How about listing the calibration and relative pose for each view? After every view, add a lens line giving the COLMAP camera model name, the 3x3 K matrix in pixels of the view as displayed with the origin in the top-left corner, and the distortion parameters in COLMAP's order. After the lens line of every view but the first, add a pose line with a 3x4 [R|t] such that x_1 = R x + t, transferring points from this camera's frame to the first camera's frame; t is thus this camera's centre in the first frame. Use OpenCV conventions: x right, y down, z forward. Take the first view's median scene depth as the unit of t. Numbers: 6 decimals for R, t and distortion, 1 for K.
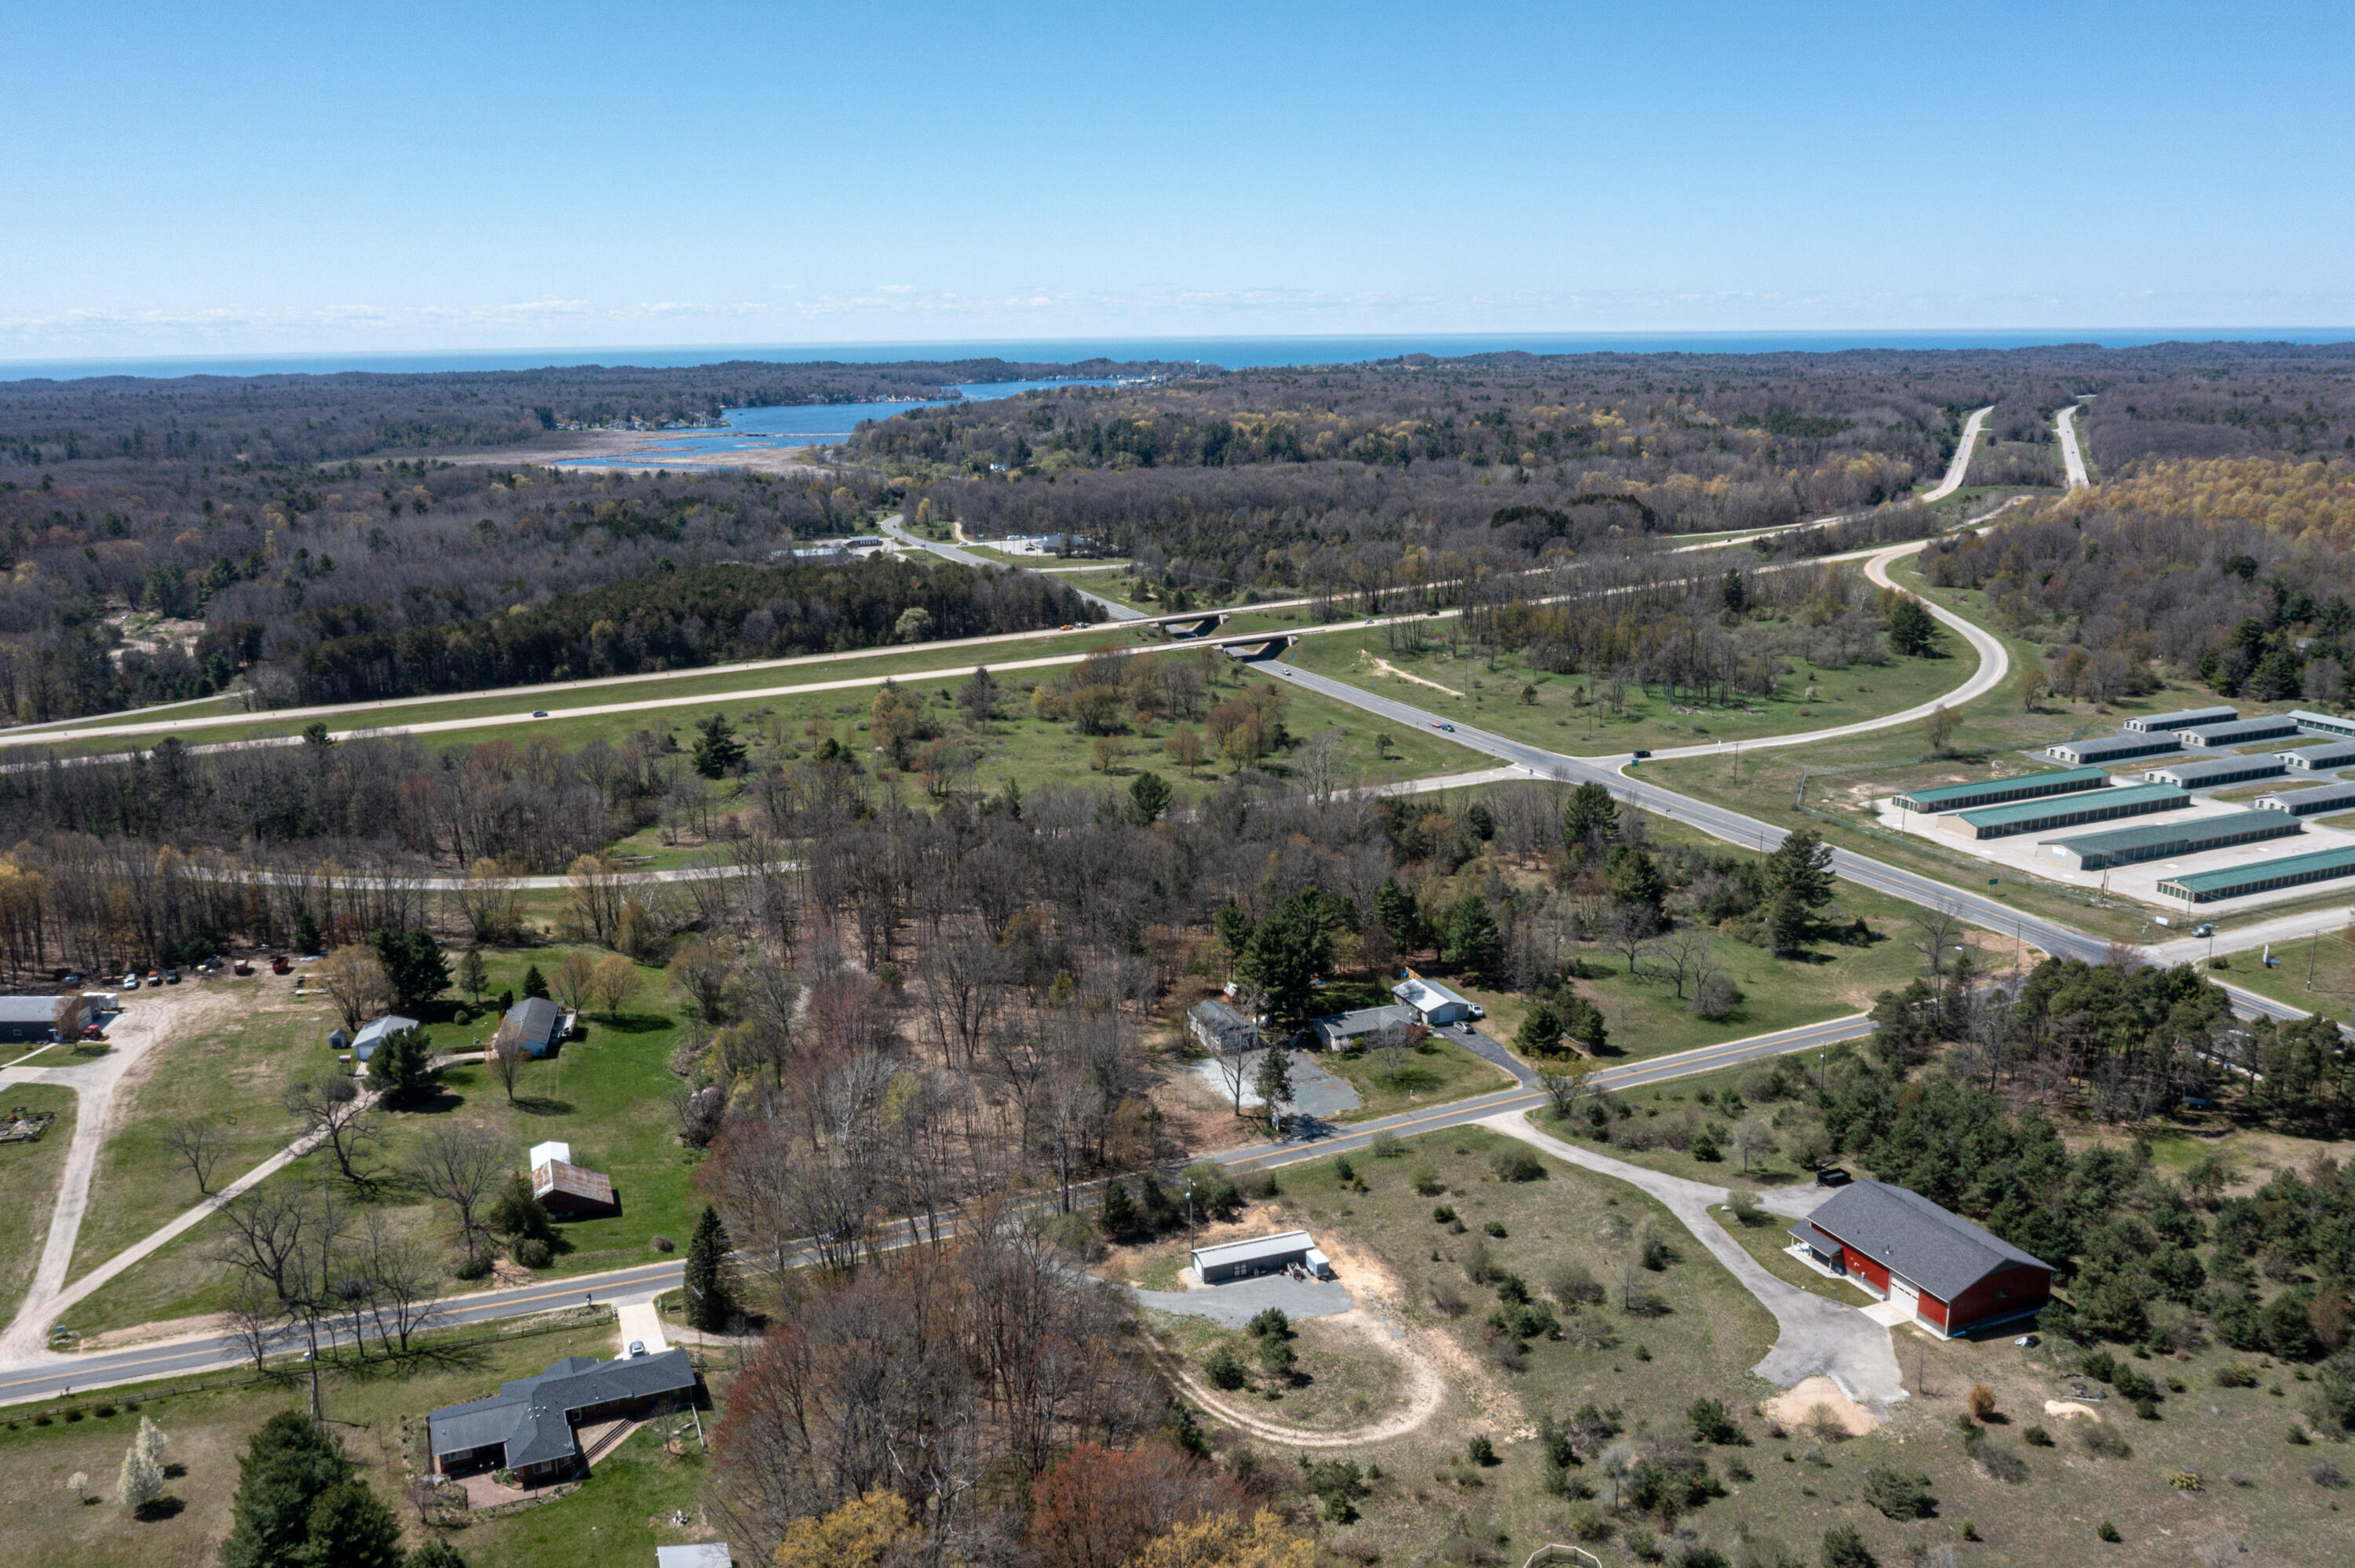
lens RADIAL K [[1869.1, 0, 1180.0], [0, 1869.1, 843.3], [0, 0, 1]] dist [-0.023438, 0.007076]
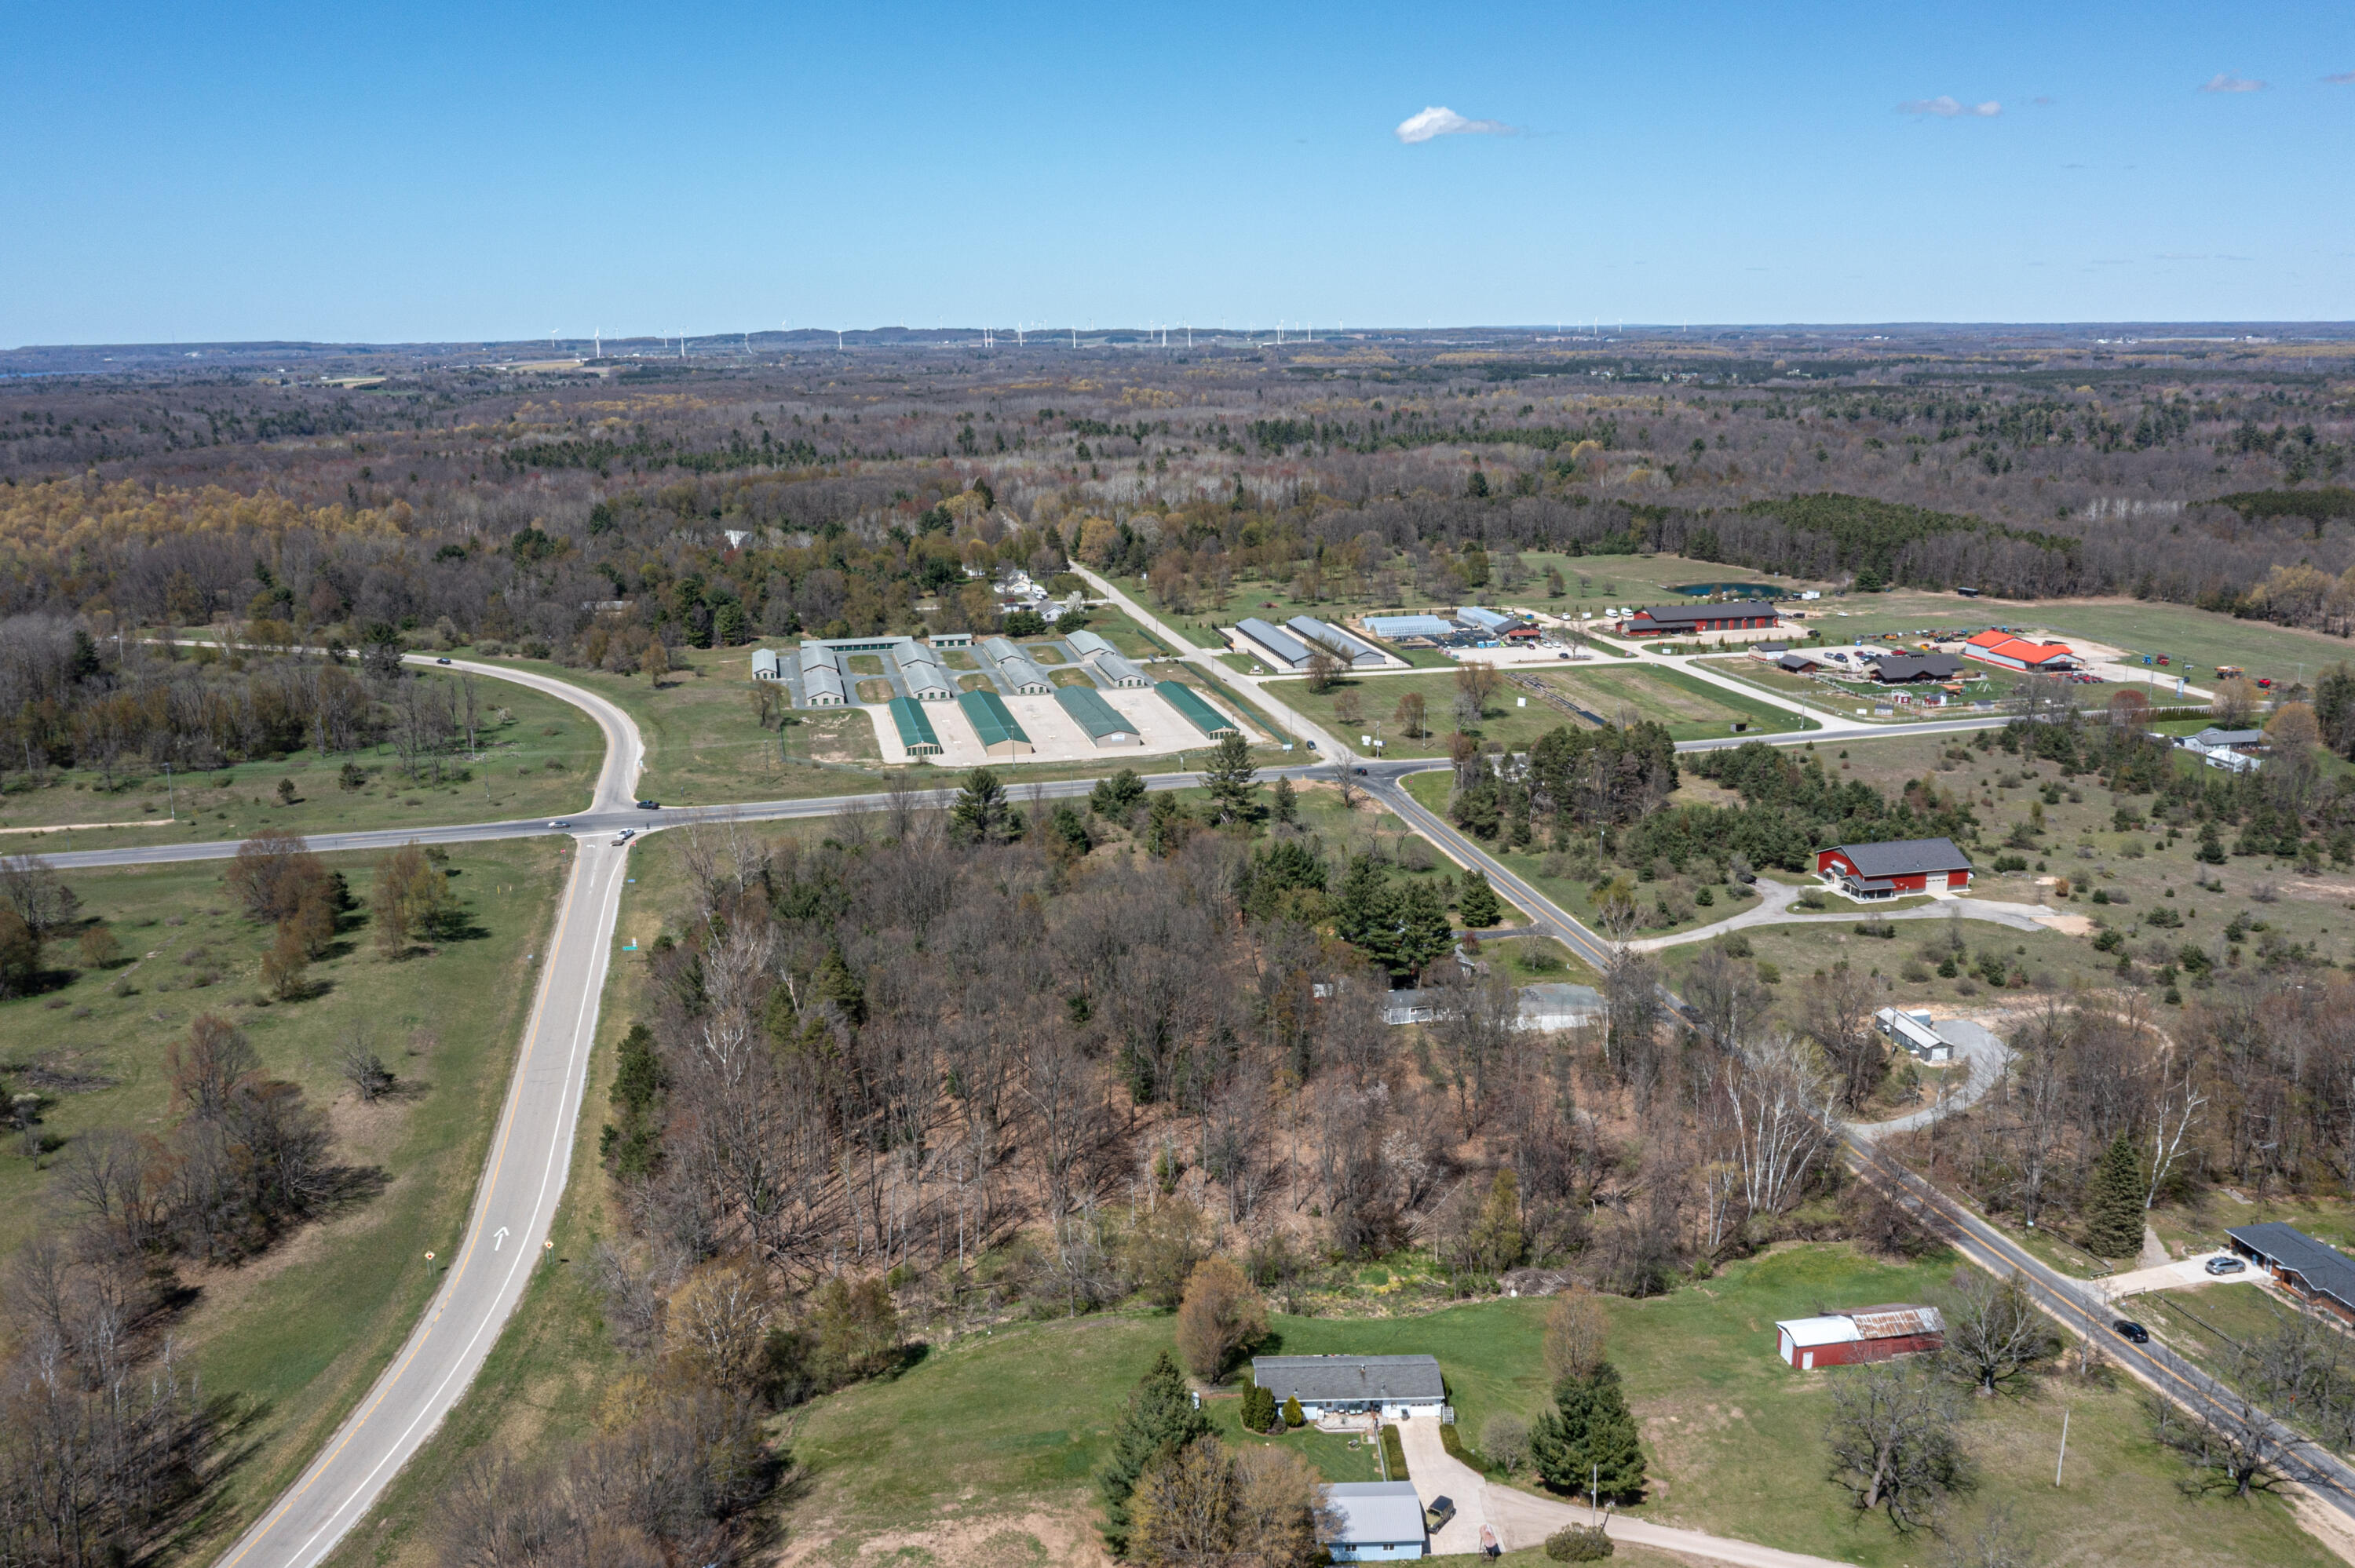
lens RADIAL K [[1882.4, 0, 1182.8], [0, 1882.4, 823.4], [0, 0, 1]] dist [-0.027549, 0.006669]
pose [[0.184448, -0.242898, 0.952355, -0.590669], [0.271730, 0.943814, 0.188092, -0.135582], [-0.944532, 0.224090, 0.240088, 0.559837]]
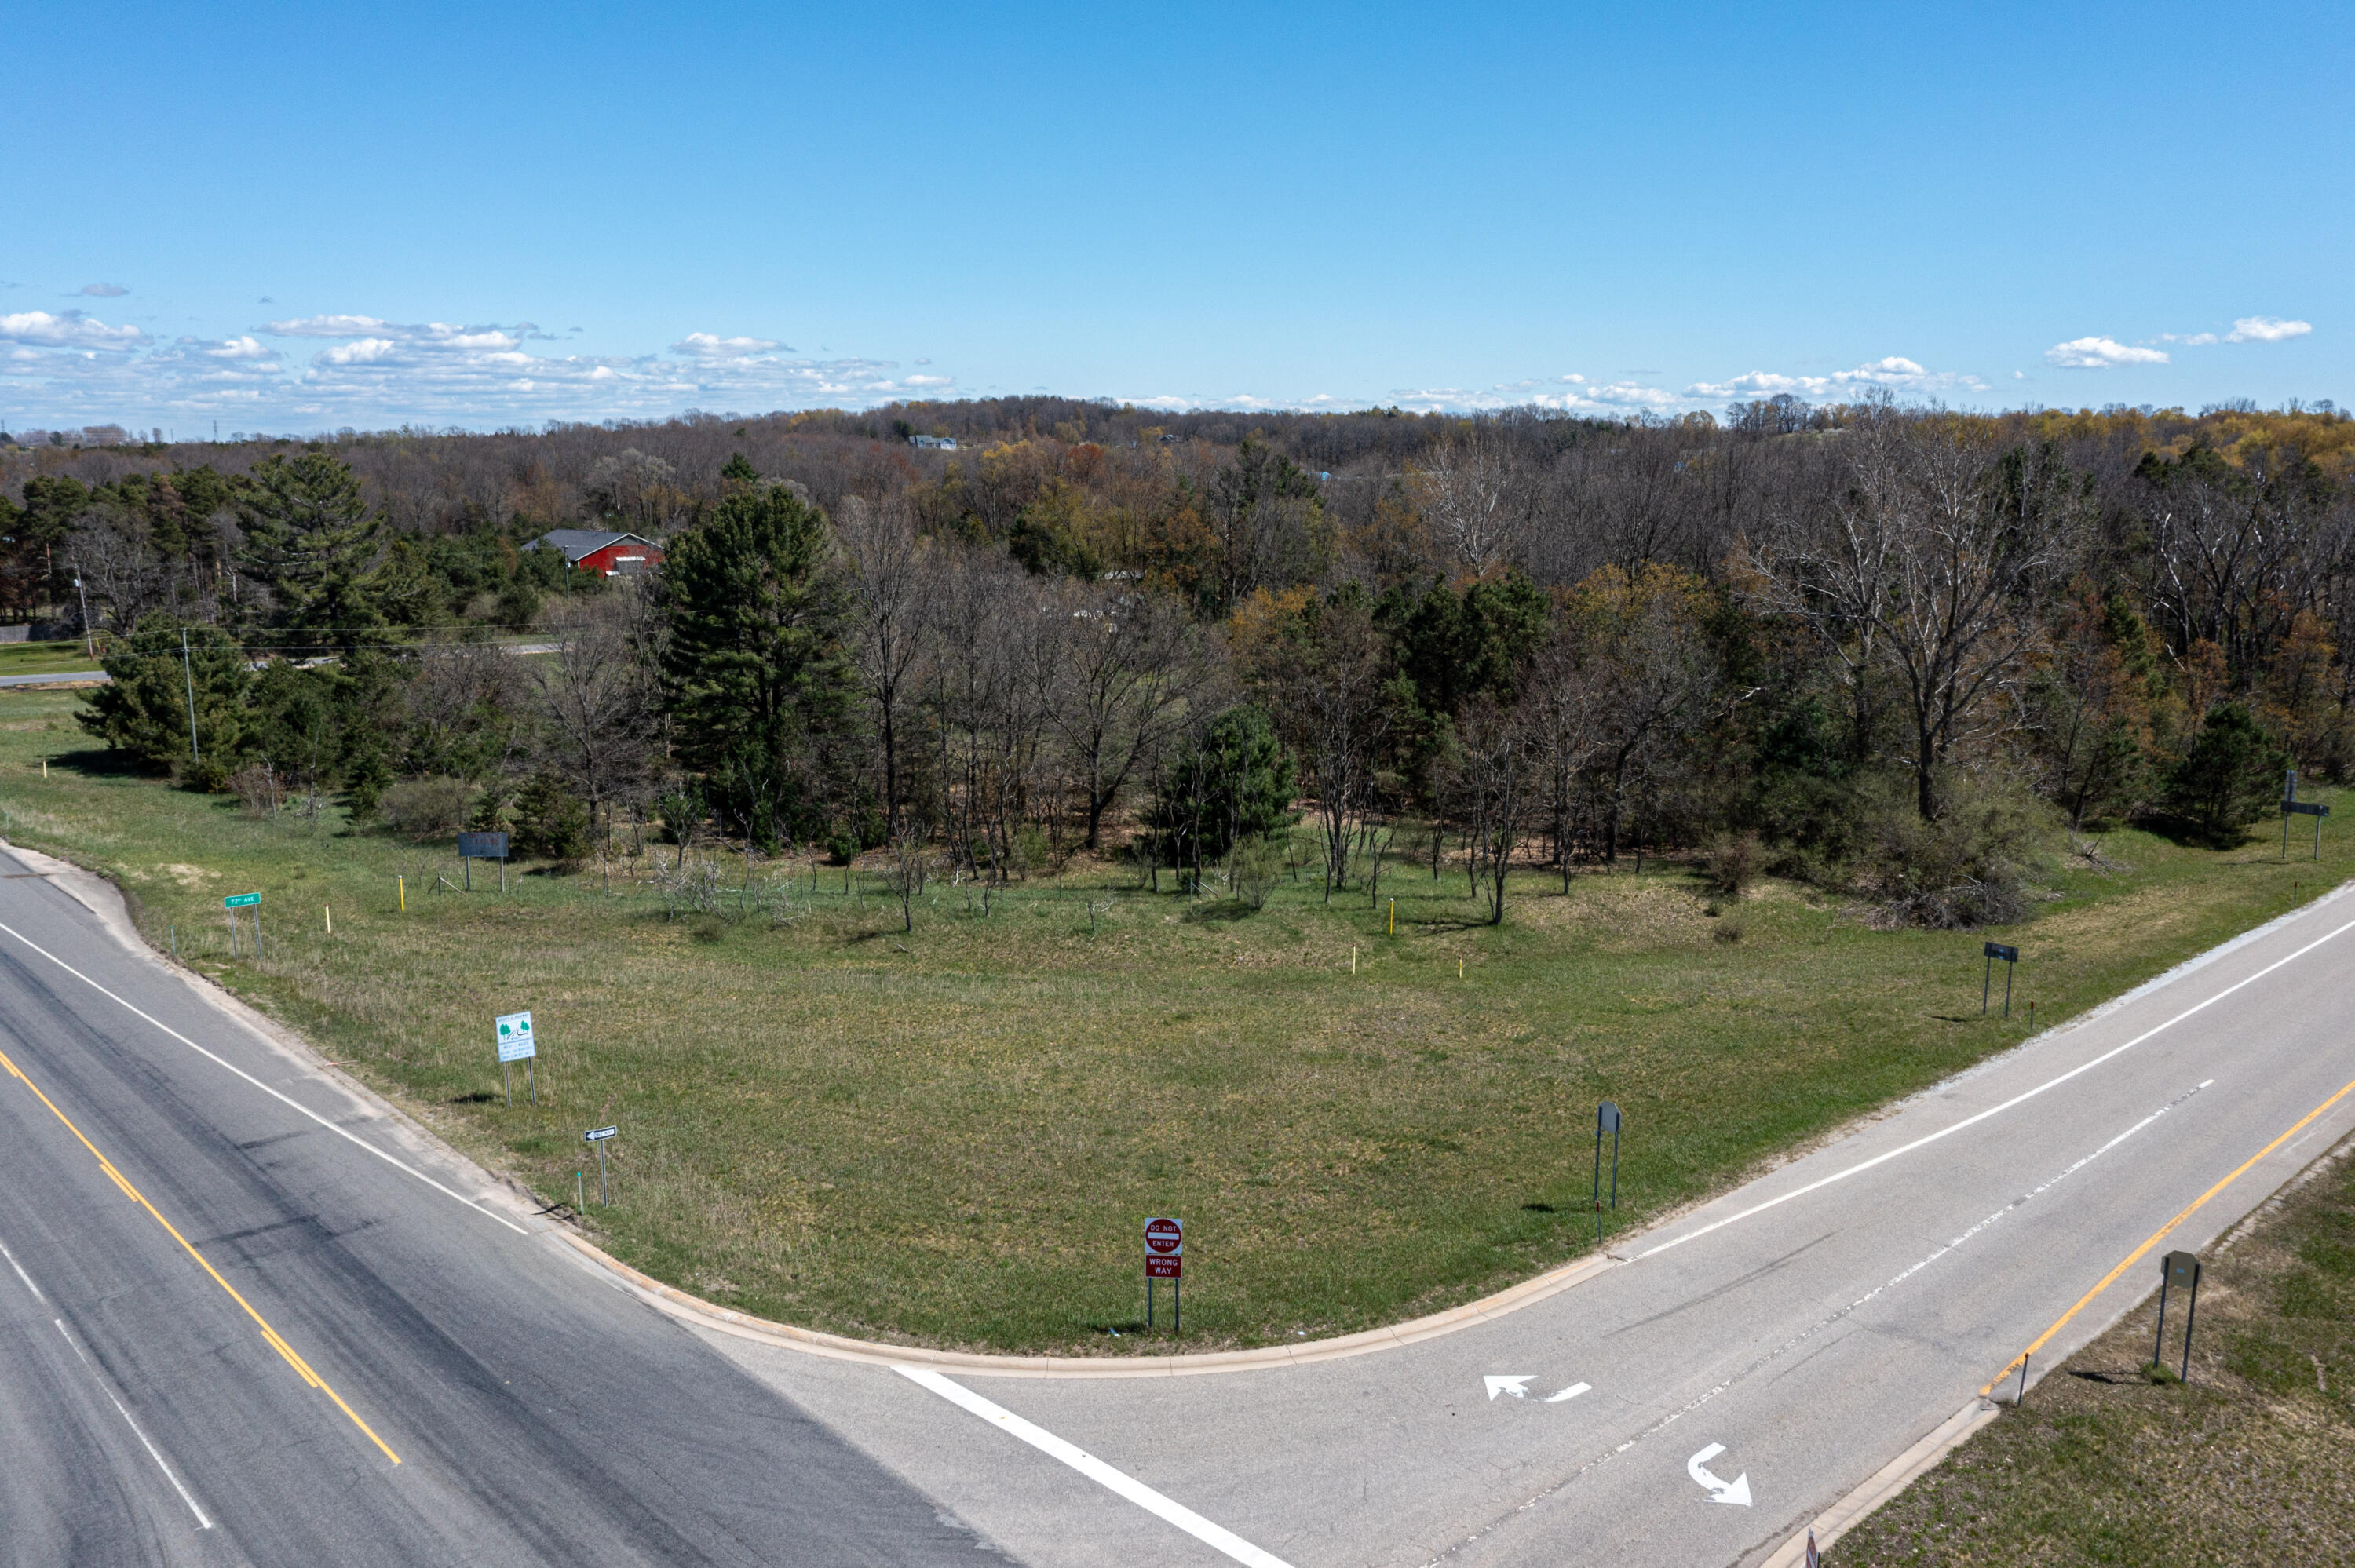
lens RADIAL K [[1908.5, 0, 1182.8], [0, 1908.5, 841.5], [0, 0, 1]] dist [-0.025994, 0.008850]
pose [[-0.941606, 0.086103, -0.325522, 0.215980], [-0.076784, 0.886375, 0.456557, -0.098258], [0.327845, 0.454891, -0.828004, 1.069018]]
